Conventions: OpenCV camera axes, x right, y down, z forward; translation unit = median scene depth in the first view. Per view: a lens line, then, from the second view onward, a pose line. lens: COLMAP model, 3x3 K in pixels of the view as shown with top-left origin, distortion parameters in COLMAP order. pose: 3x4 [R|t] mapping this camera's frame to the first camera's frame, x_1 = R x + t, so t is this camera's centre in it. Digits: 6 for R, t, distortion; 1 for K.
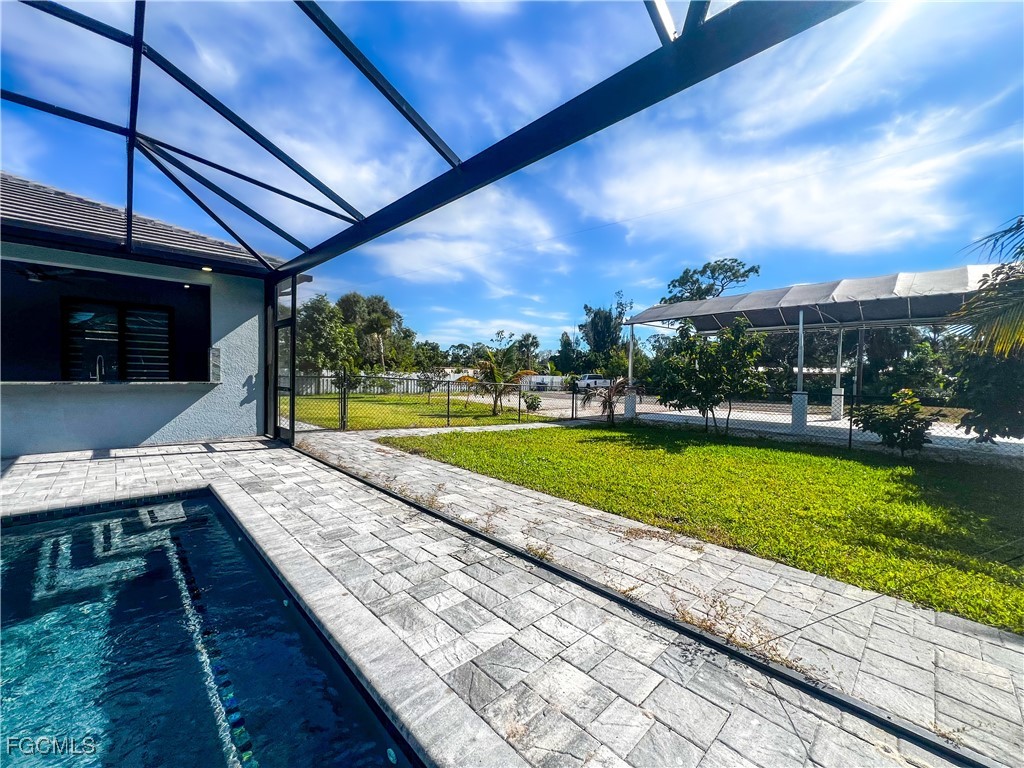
lens RADIAL K [[411.3, 0, 510.6], [0, 411.3, 387.0], [0, 0, 1]] dist [-0.000962, 0.000636]
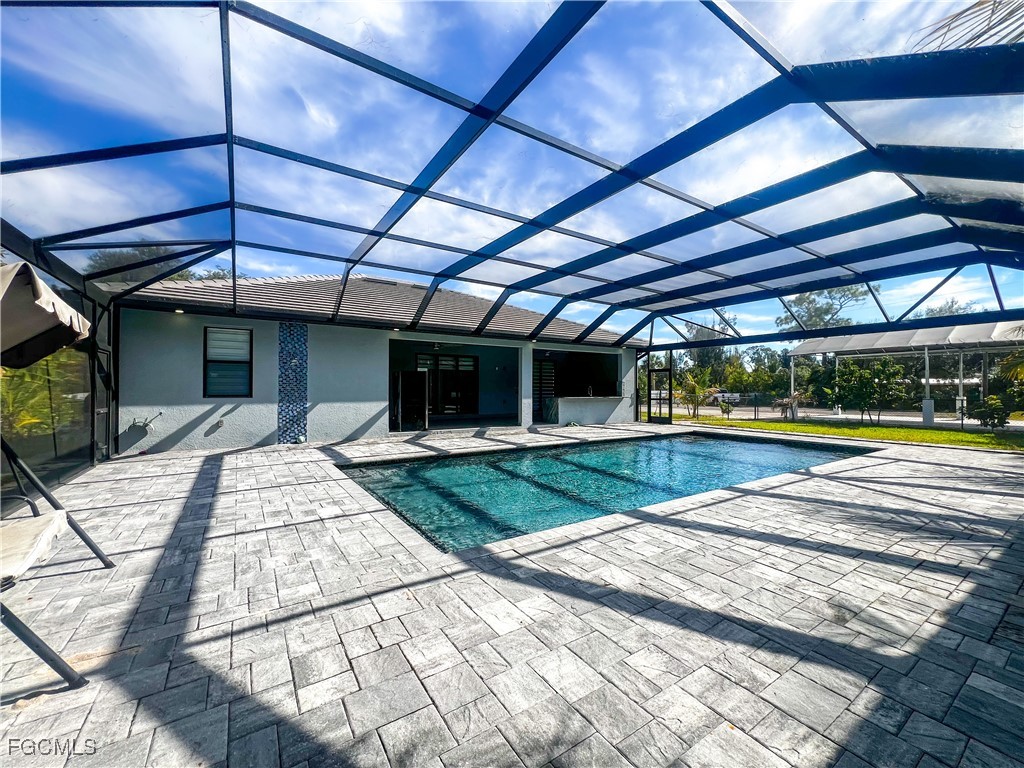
lens RADIAL K [[412.2, 0, 514.5], [0, 412.2, 403.3], [0, 0, 1]] dist [-0.000531, 0.004544]
pose [[0.984785, -0.011555, -0.173392, -0.303561], [0.011575, 0.999933, -0.000895, 0.005866], [0.173390, -0.001126, 0.984853, -0.442866]]
